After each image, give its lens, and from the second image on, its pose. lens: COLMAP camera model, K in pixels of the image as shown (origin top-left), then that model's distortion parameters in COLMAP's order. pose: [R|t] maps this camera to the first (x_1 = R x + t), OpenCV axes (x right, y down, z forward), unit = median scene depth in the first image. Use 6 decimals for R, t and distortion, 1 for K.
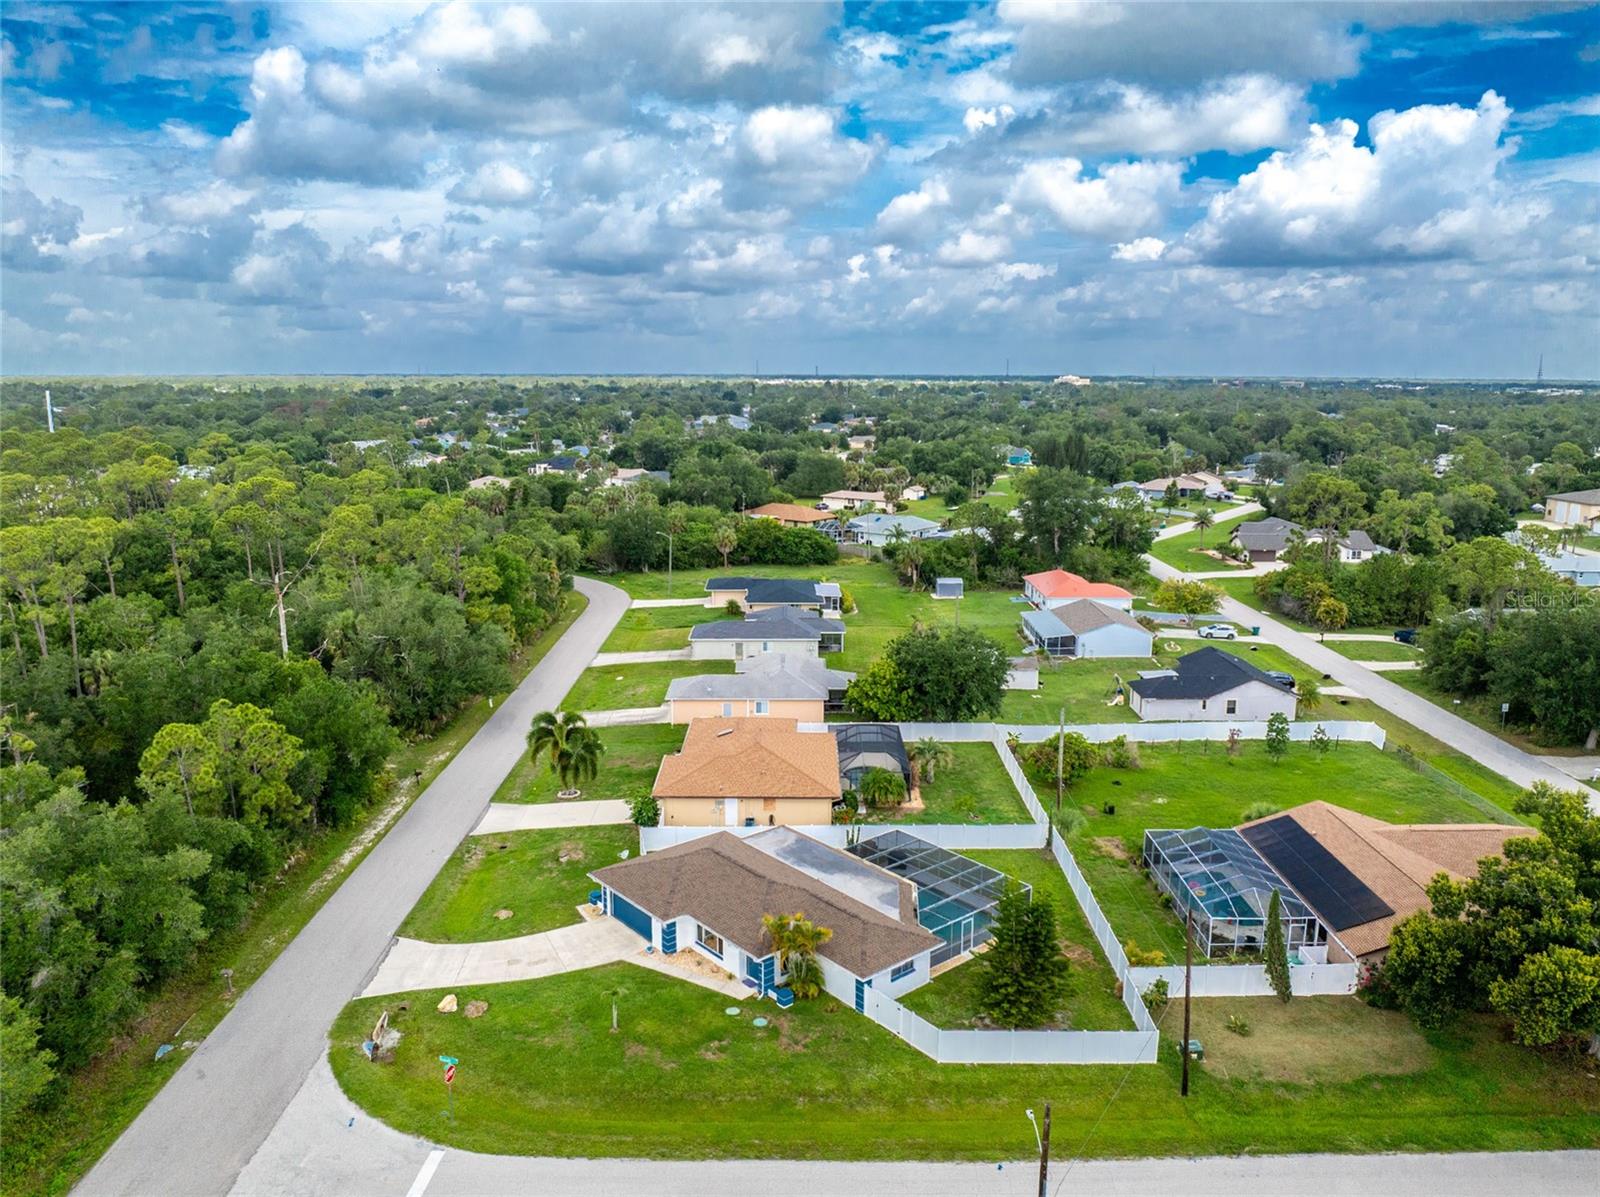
lens RADIAL K [[1139.4, 0, 800.0], [0, 1139.4, 598.5], [0, 0, 1]] dist [-0.042057, 0.004600]
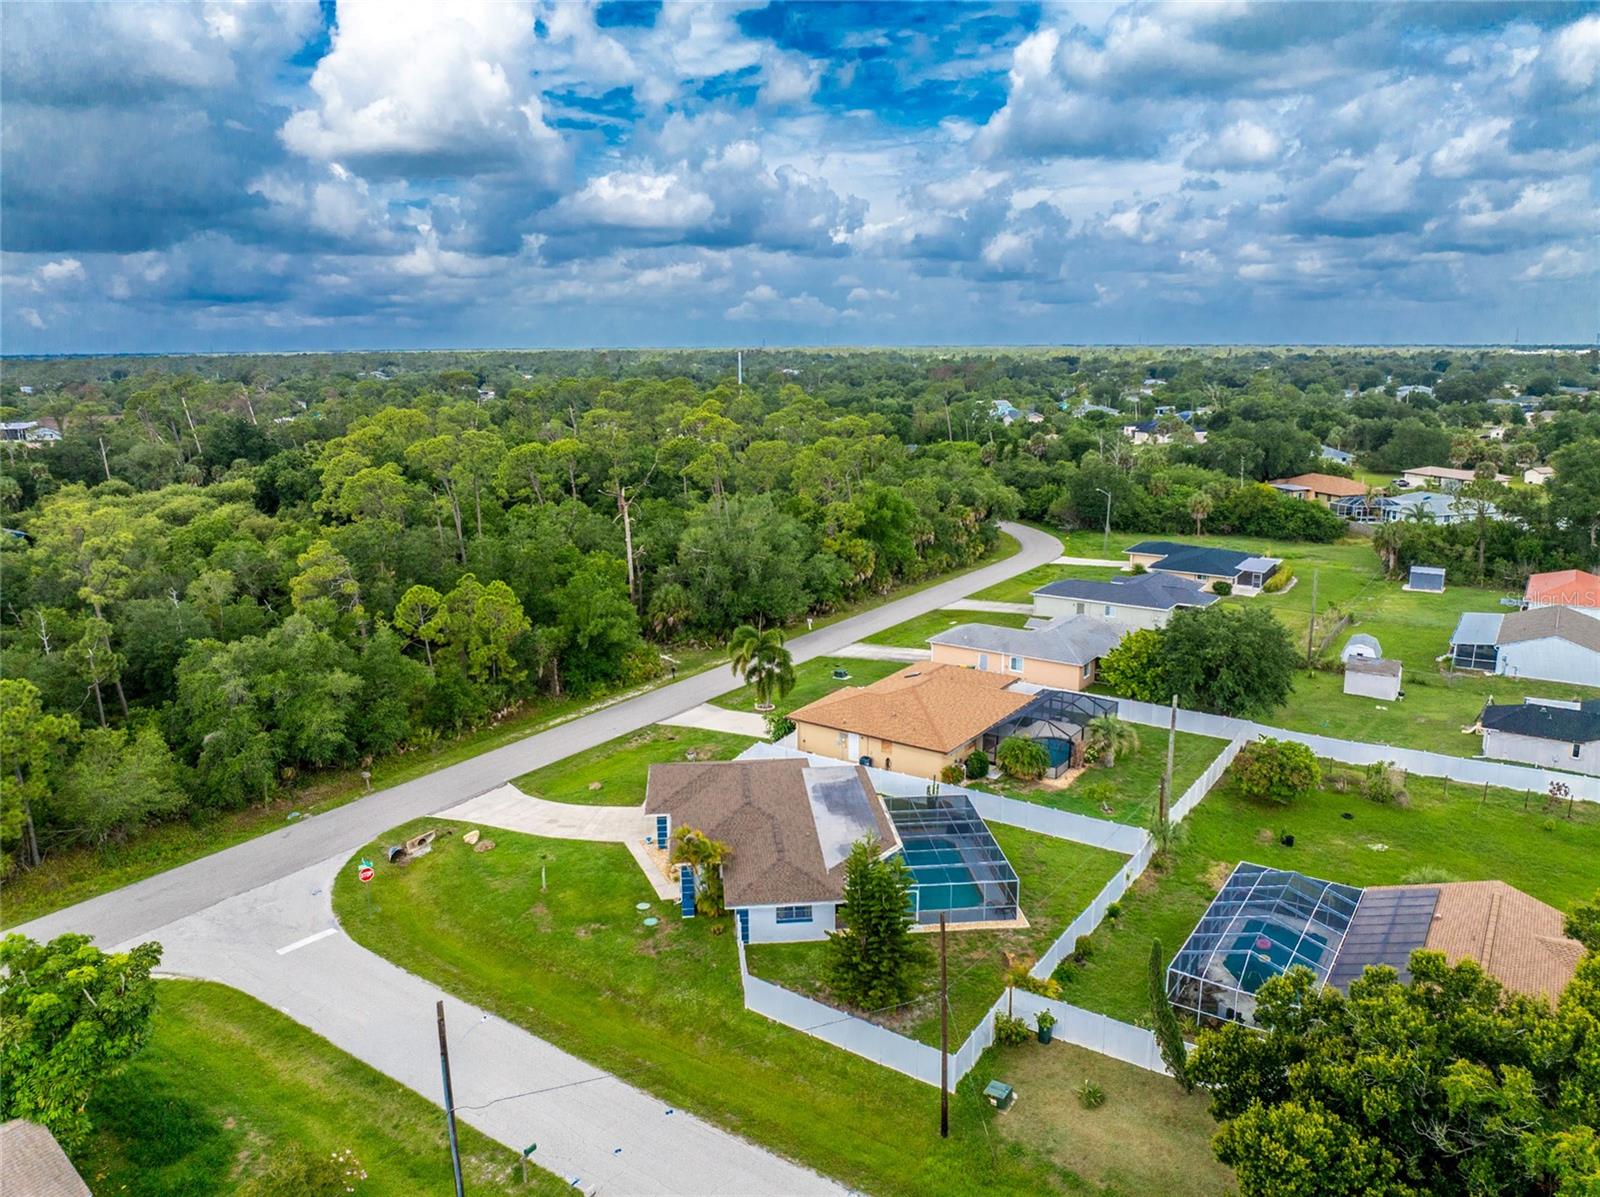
lens RADIAL K [[1121.2, 0, 800.0], [0, 1121.2, 598.5], [0, 0, 1]] dist [-0.036643, -0.001261]
pose [[0.819078, 0.117182, -0.561587, 0.431676], [-0.100961, 0.993081, 0.059967, 0.005055], [0.564729, 0.007581, 0.825242, 0.165611]]
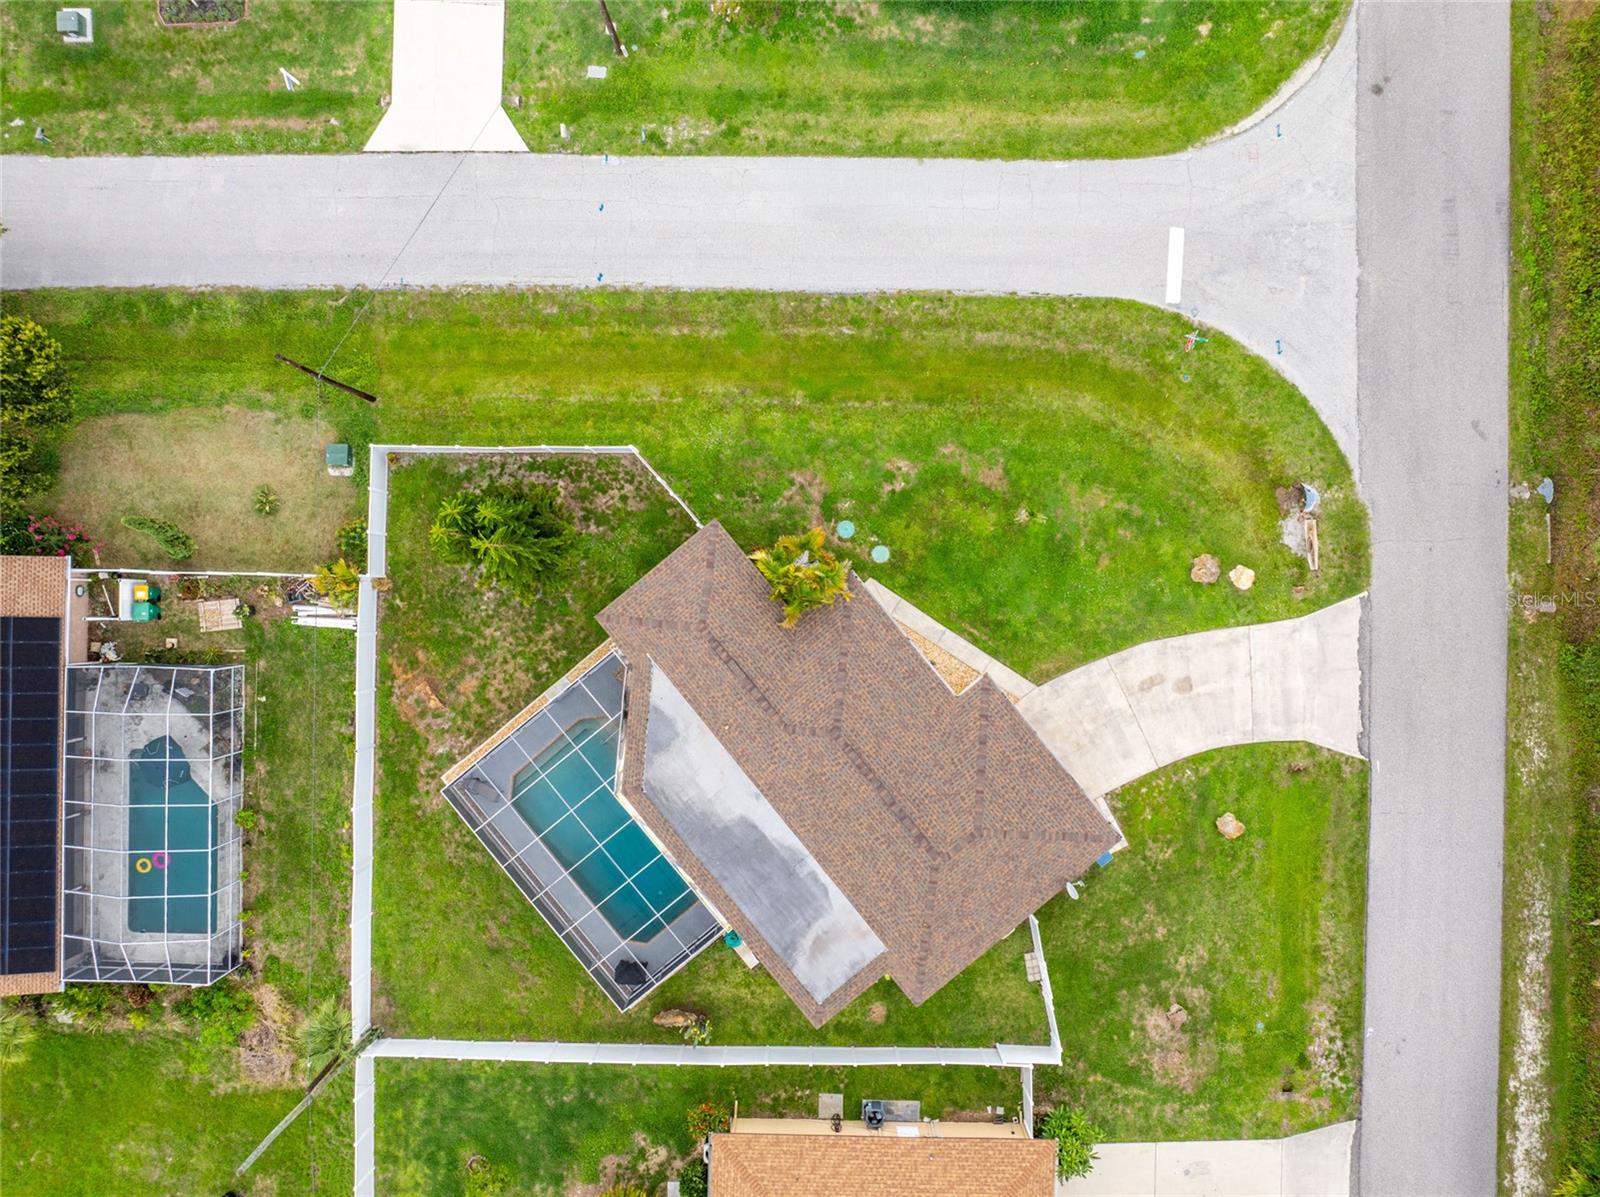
lens RADIAL K [[1124.4, 0, 800.0], [0, 1124.4, 598.5], [0, 0, 1]] dist [-0.028231, -0.009680]
pose [[-0.999823, -0.016438, 0.009130, -0.007319], [0.012079, -0.189328, 0.981840, -0.300905], [-0.014411, 0.981776, 0.189494, 0.631491]]
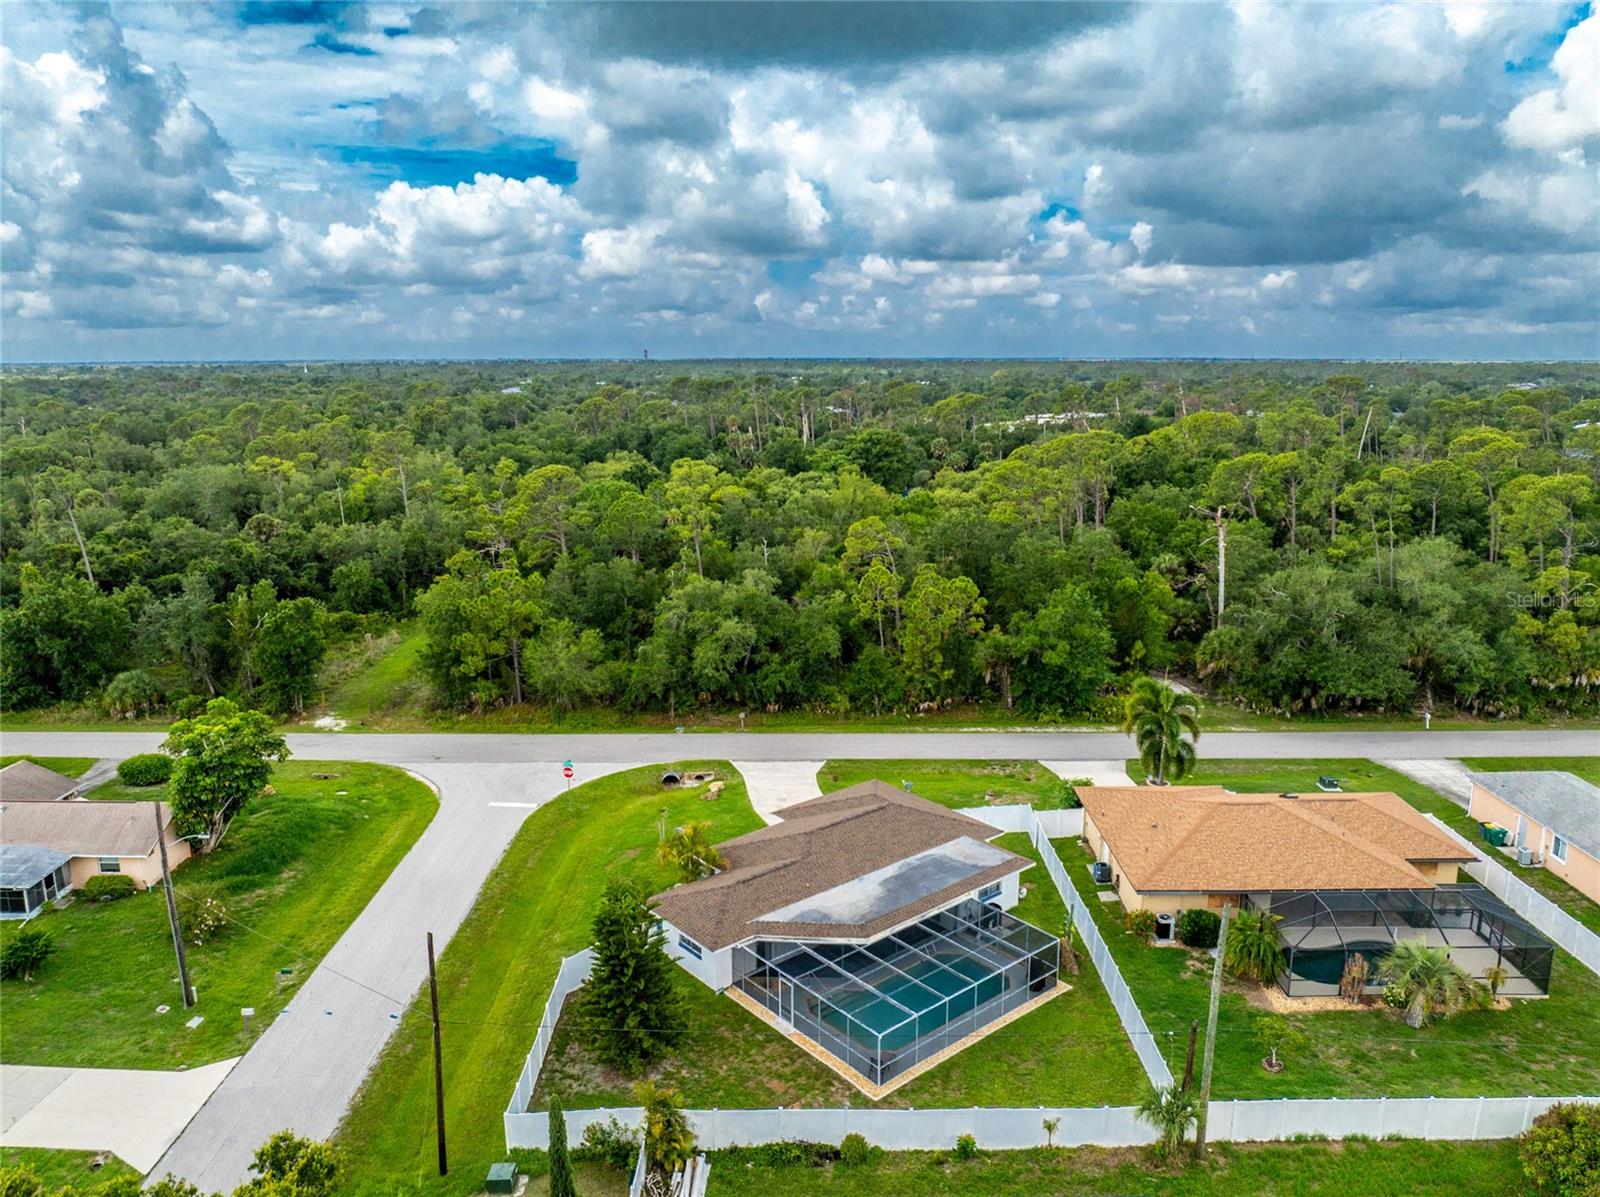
lens RADIAL K [[1127.3, 0, 800.0], [0, 1127.3, 598.5], [0, 0, 1]] dist [-0.031656, 0.003033]
pose [[-0.007918, 0.204754, -0.978781, 0.648200], [-0.191517, 0.960382, 0.202454, -0.088498], [0.981457, 0.189056, 0.031609, 0.734793]]
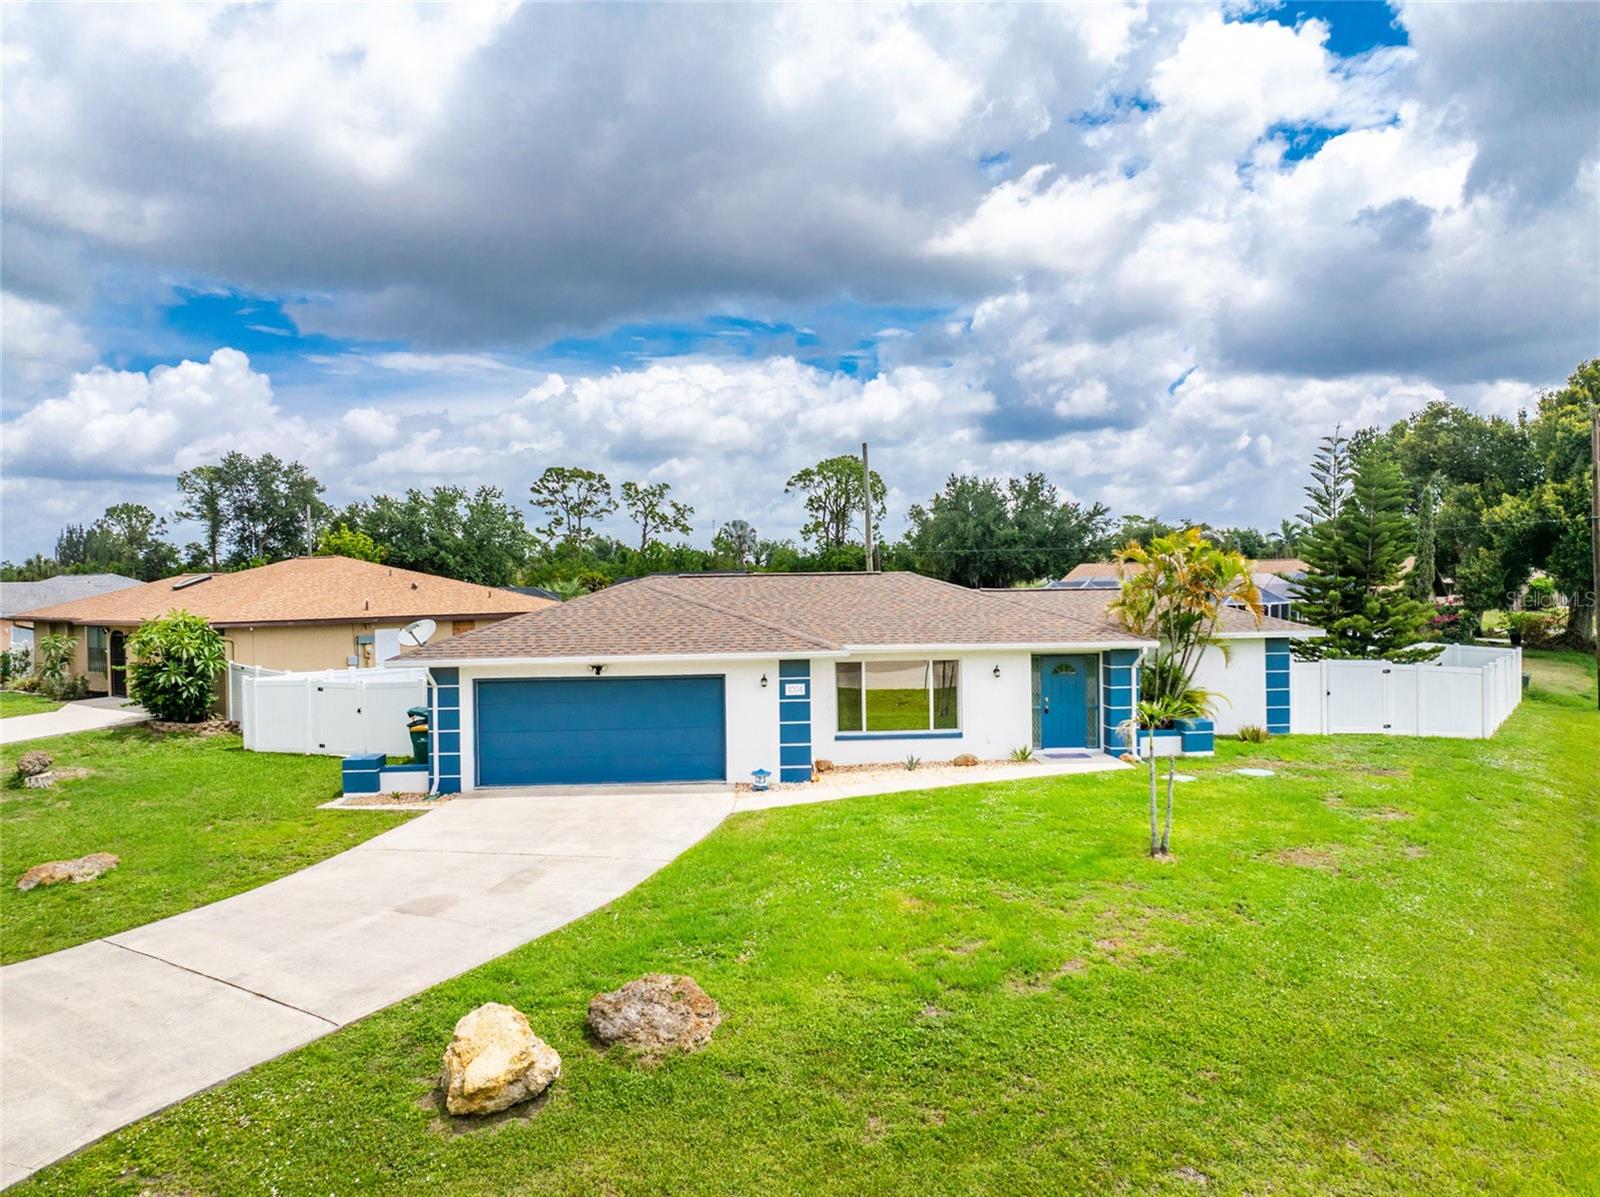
lens RADIAL K [[1121.2, 0, 800.0], [0, 1121.2, 598.5], [0, 0, 1]] dist [-0.036643, -0.001261]
pose [[0.603820, -0.025170, 0.796723, -0.297653], [0.174742, 0.979369, -0.101494, 0.230902], [-0.777732, 0.200505, 0.595761, 0.622884]]
